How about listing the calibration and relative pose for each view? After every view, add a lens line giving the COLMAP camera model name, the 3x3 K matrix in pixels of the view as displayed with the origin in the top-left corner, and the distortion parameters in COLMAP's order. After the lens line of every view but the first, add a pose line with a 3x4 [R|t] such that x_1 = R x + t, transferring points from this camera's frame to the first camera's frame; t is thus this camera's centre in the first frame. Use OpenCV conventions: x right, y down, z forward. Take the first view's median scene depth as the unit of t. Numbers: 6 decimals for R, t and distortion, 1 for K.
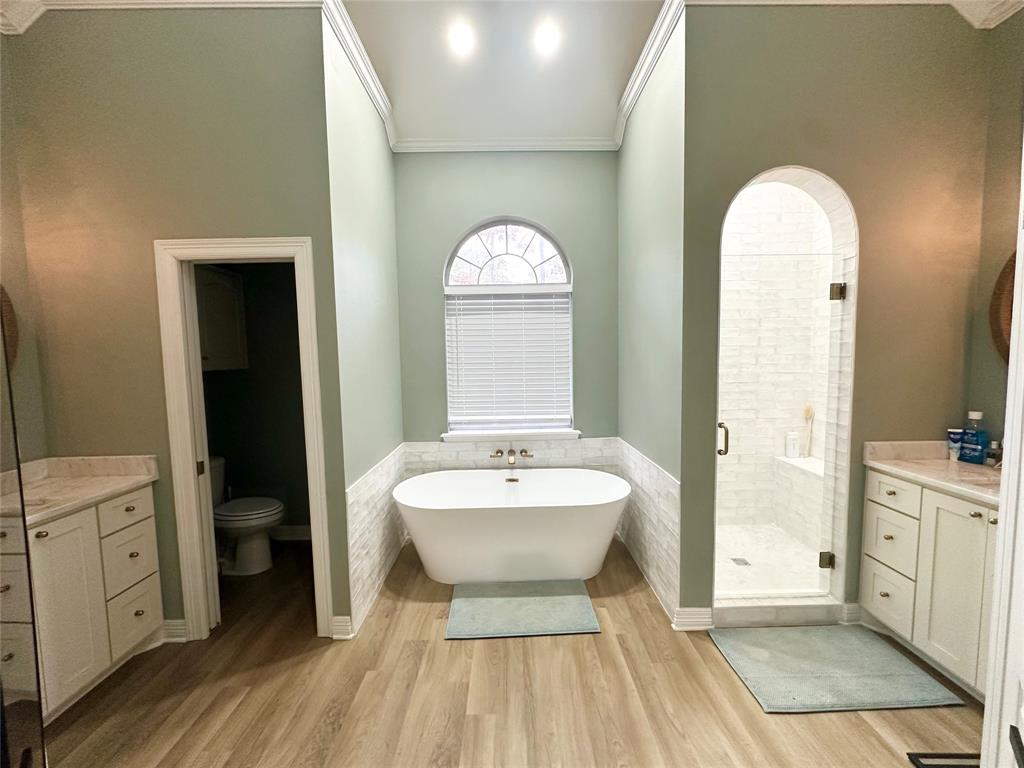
lens RADIAL K [[406.5, 0, 513.5], [0, 406.5, 385.6], [0, 0, 1]] dist [-0.004051, 0.000252]
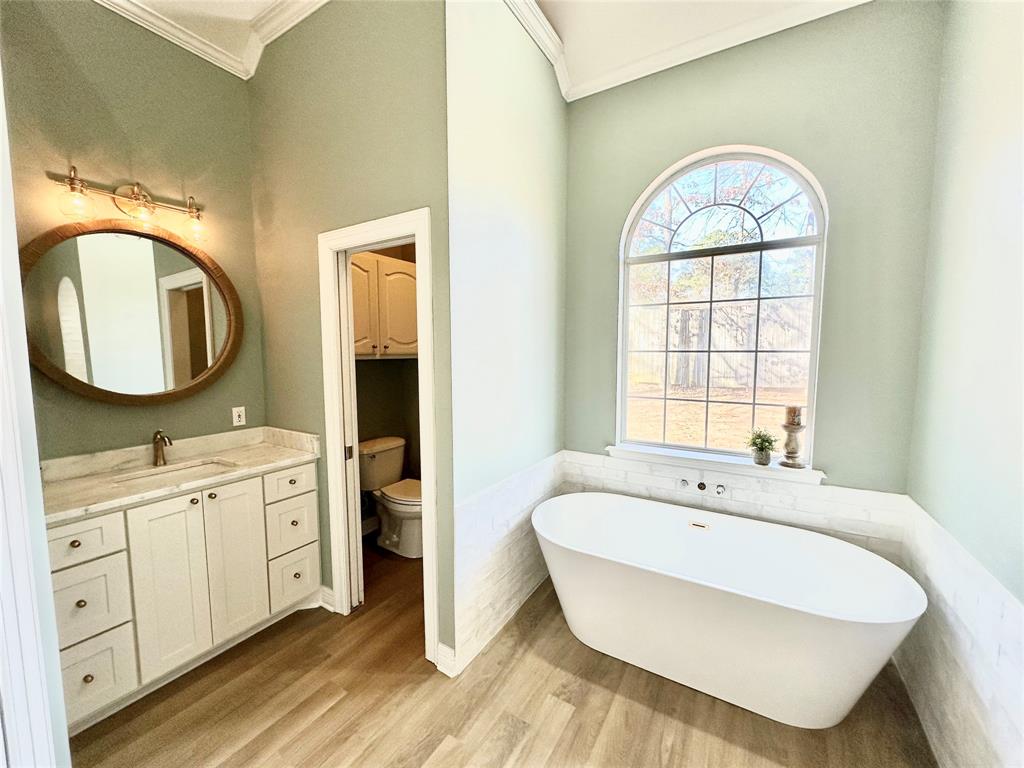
lens RADIAL K [[406.5, 0, 511.7], [0, 406.5, 383.5], [0, 0, 1]] dist [-0.004051, 0.000252]
pose [[0.846954, 0.063388, -0.527875, 0.119543], [-0.054279, 0.997989, 0.032752, -0.030344], [0.528889, 0.000913, 0.848691, 0.343787]]
